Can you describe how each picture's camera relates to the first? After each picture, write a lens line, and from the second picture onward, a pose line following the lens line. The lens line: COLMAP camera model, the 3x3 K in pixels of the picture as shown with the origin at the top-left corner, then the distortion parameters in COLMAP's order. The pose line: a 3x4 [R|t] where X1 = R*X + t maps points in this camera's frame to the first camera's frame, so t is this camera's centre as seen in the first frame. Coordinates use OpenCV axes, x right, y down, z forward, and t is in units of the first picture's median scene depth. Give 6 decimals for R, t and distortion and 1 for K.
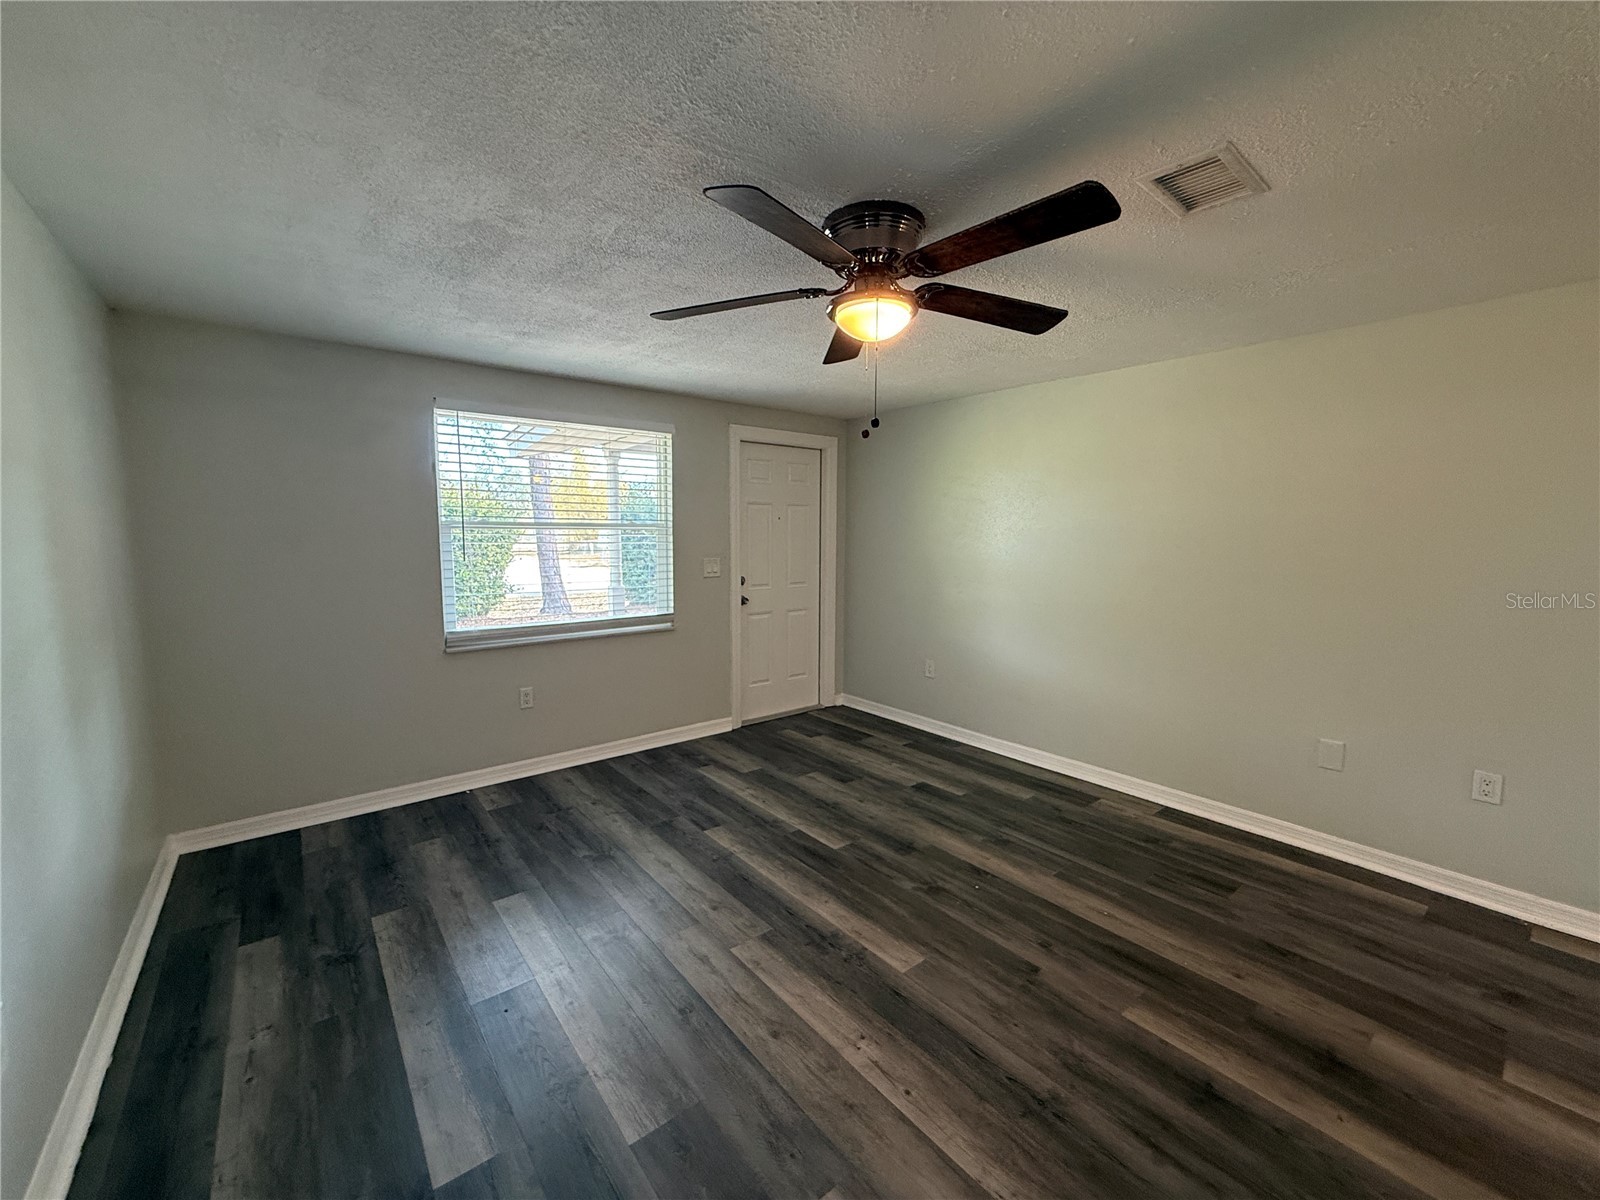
lens RADIAL K [[636.0, 0, 794.7], [0, 636.0, 598.2], [0, 0, 1]] dist [0.000362, 0.000069]
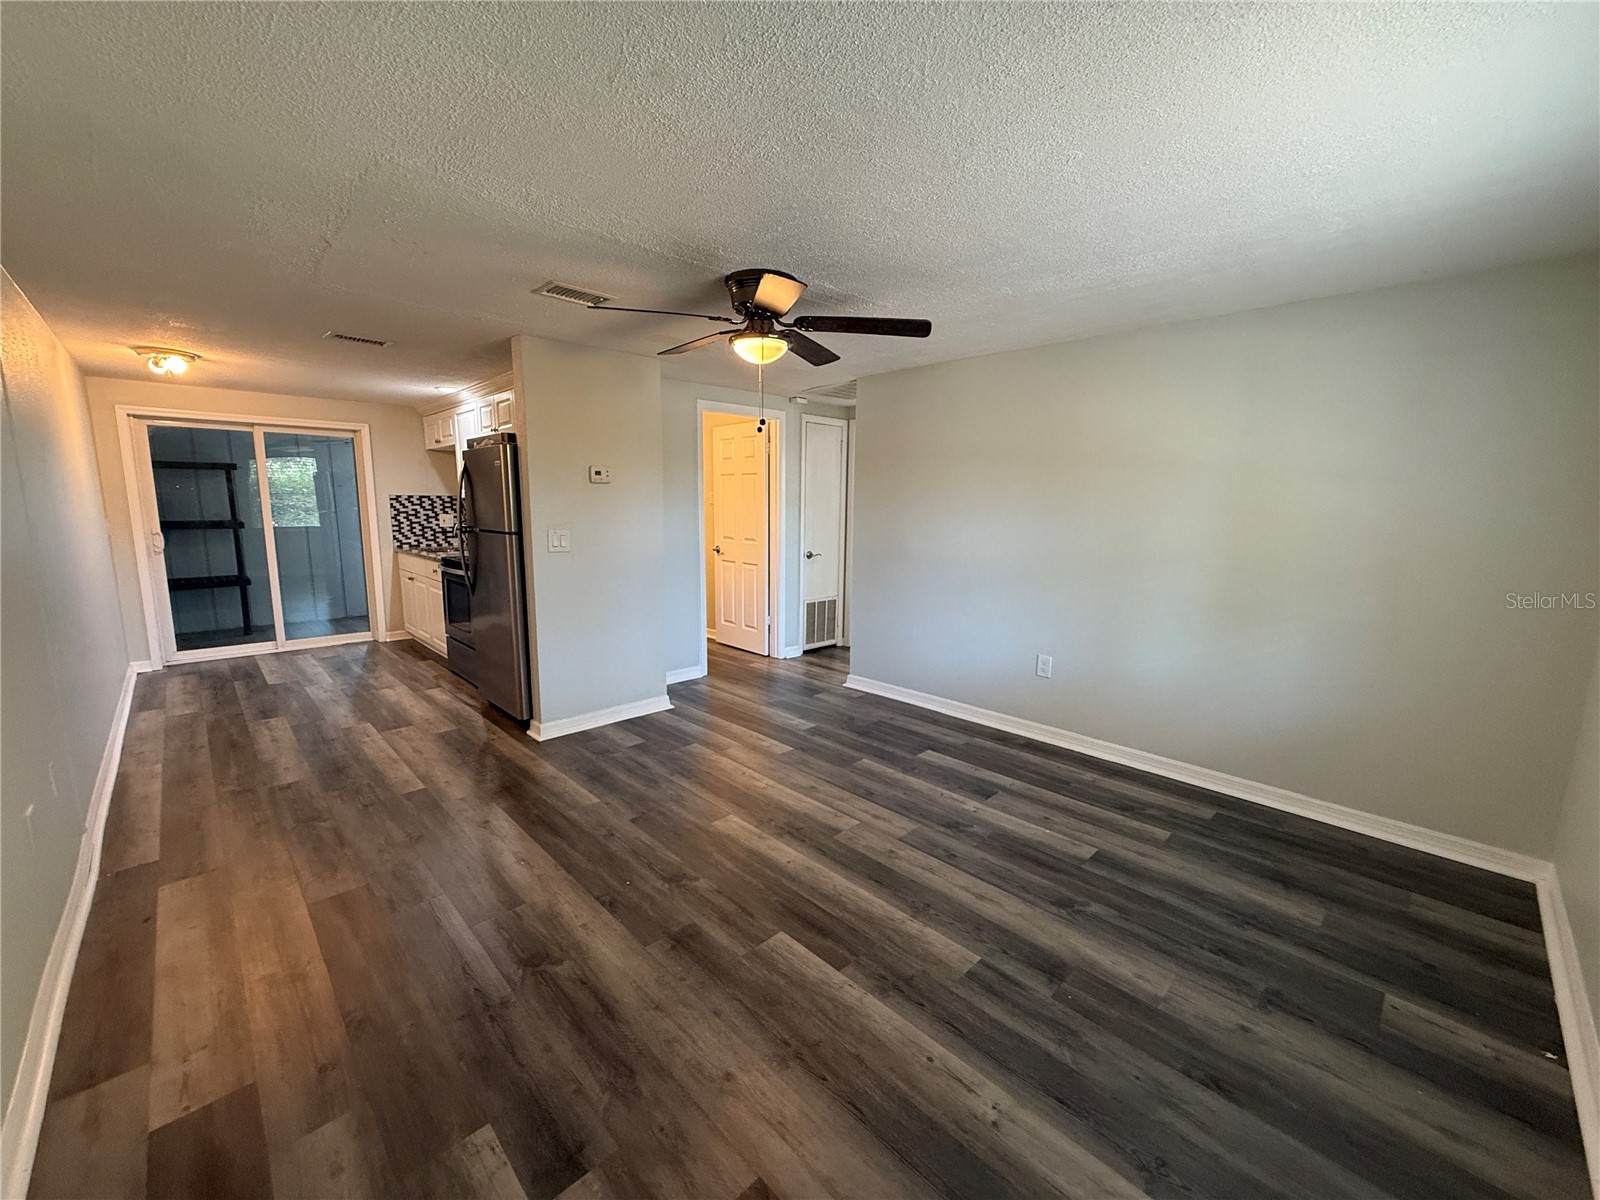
lens RADIAL K [[636.0, 0, 794.7], [0, 636.0, 598.2], [0, 0, 1]] dist [0.000362, 0.000069]
pose [[-0.995563, 0.003105, -0.094046, 0.122266], [-0.020903, 0.967186, 0.253209, -0.175409], [0.091746, 0.254051, -0.962829, 1.700192]]
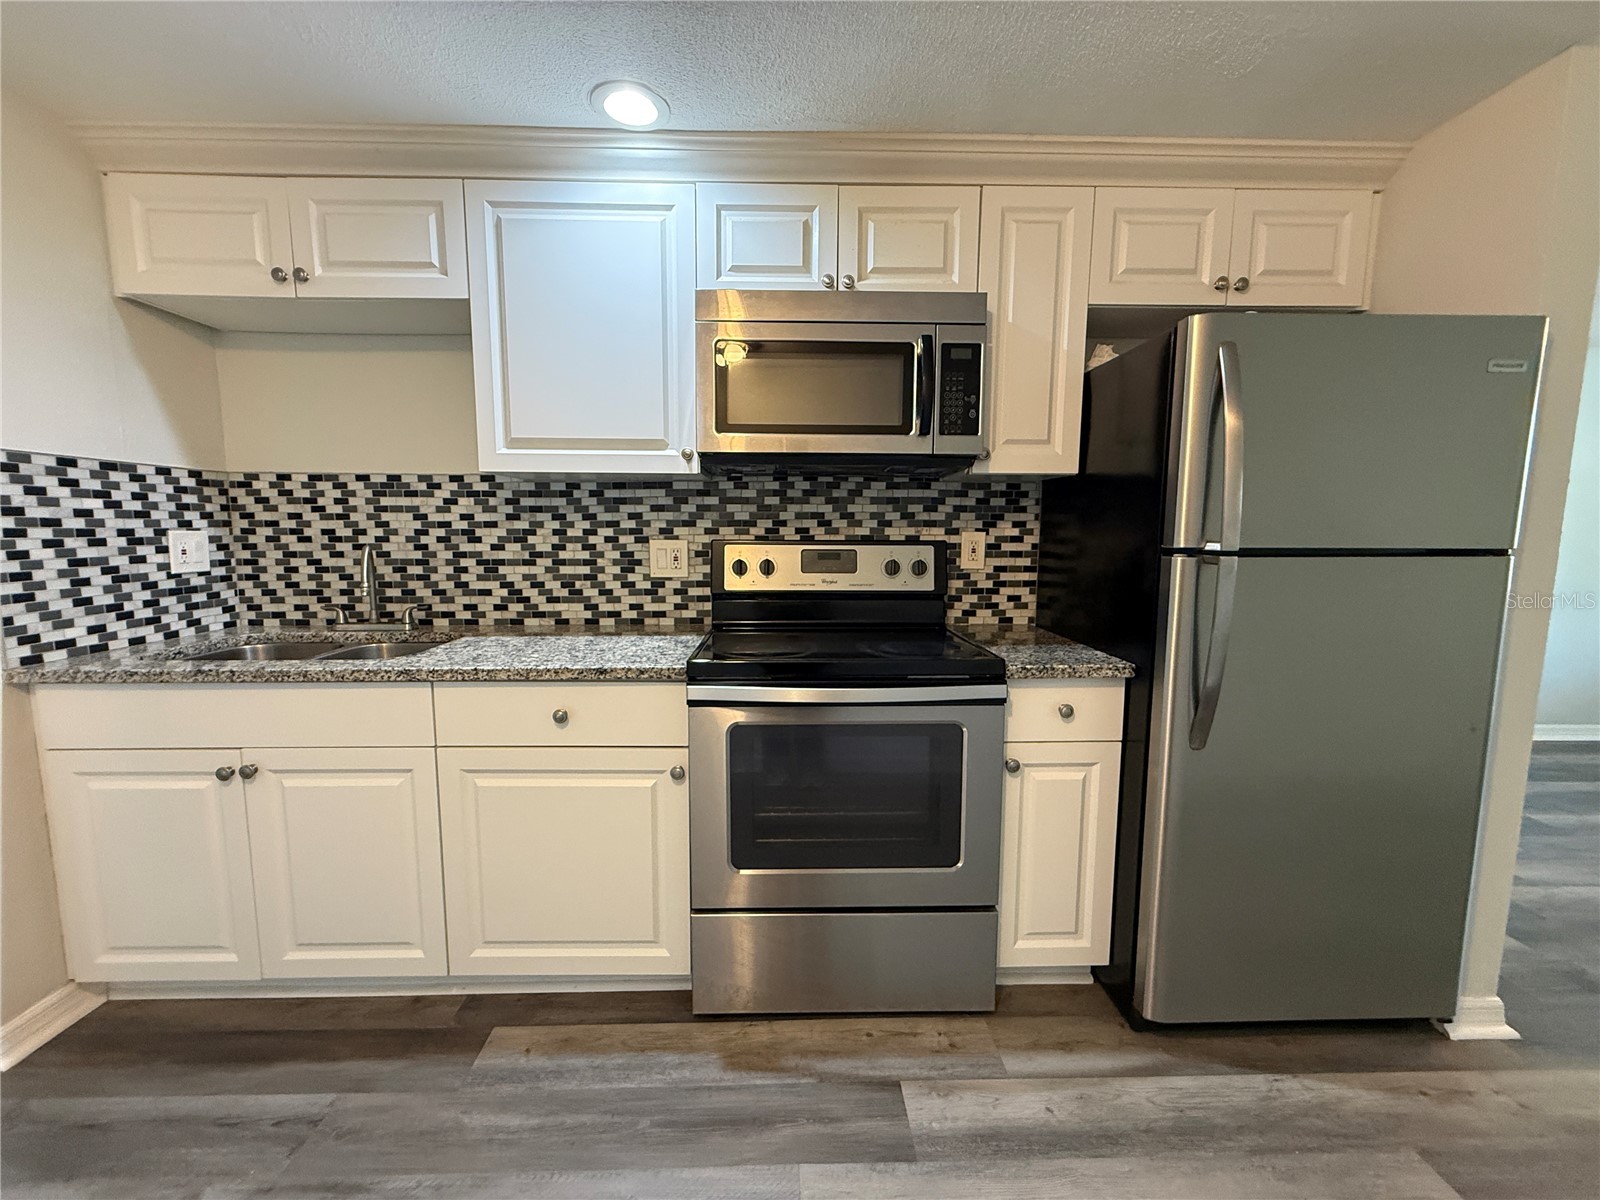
lens RADIAL K [[636.0, 0, 794.7], [0, 636.0, 598.2], [0, 0, 1]] dist [0.000362, 0.000069]
pose [[-0.604253, 0.083870, -0.792366, 1.380617], [-0.089168, 0.981080, 0.171844, 0.046668], [0.791788, 0.174491, -0.585342, 0.143458]]
